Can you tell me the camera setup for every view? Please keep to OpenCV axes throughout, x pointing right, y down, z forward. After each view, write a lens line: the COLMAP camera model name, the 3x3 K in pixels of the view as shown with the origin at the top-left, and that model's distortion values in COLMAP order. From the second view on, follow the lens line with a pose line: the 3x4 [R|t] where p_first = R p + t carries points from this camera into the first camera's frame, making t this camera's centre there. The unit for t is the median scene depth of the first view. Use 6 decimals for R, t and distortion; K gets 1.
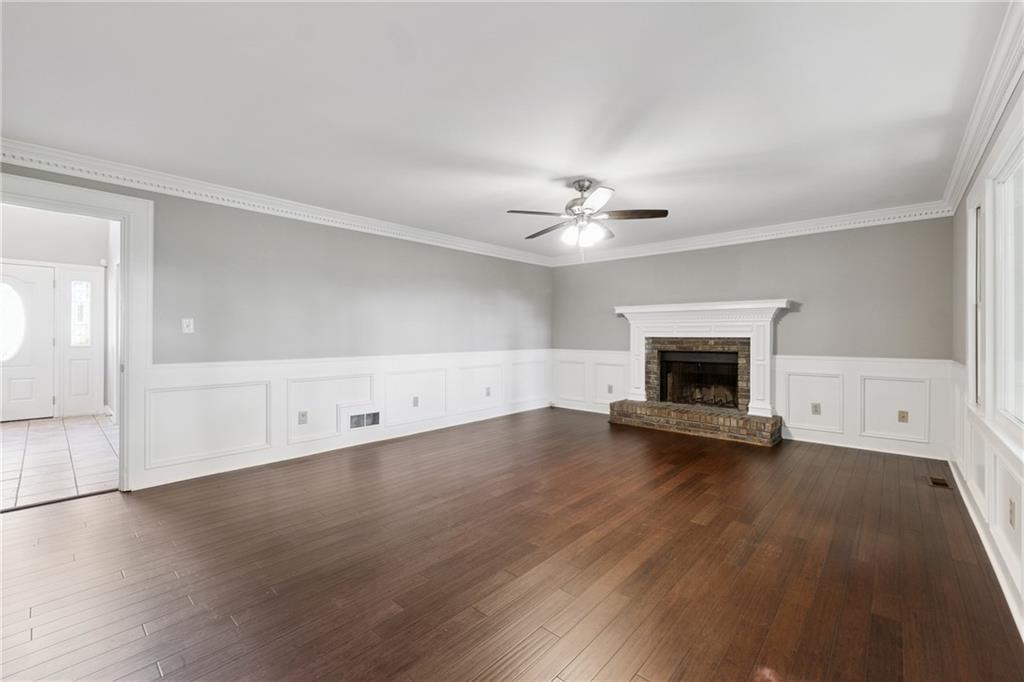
lens RADIAL K [[429.6, 0, 509.2], [0, 429.6, 335.8], [0, 0, 1]] dist [-0.002280, -0.000095]
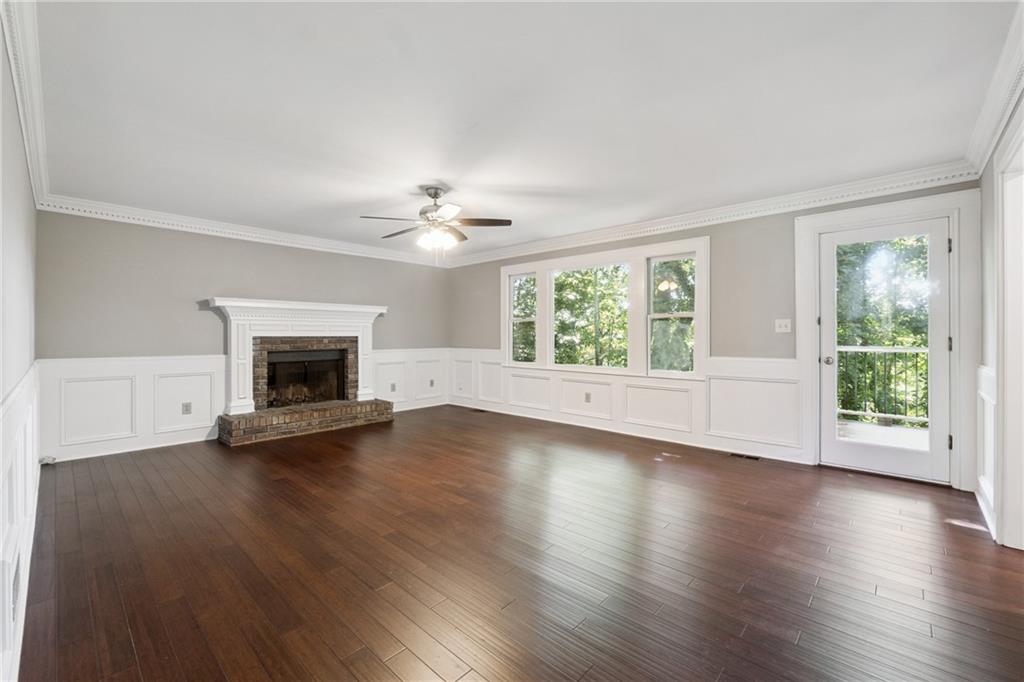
lens RADIAL K [[429.6, 0, 514.4], [0, 429.6, 338.8], [0, 0, 1]] dist [-0.002280, -0.000095]
pose [[0.003932, -0.012688, 0.999912, -0.589774], [0.002011, 0.999918, 0.012680, -0.002732], [-0.999990, 0.001961, 0.003957, 0.531673]]
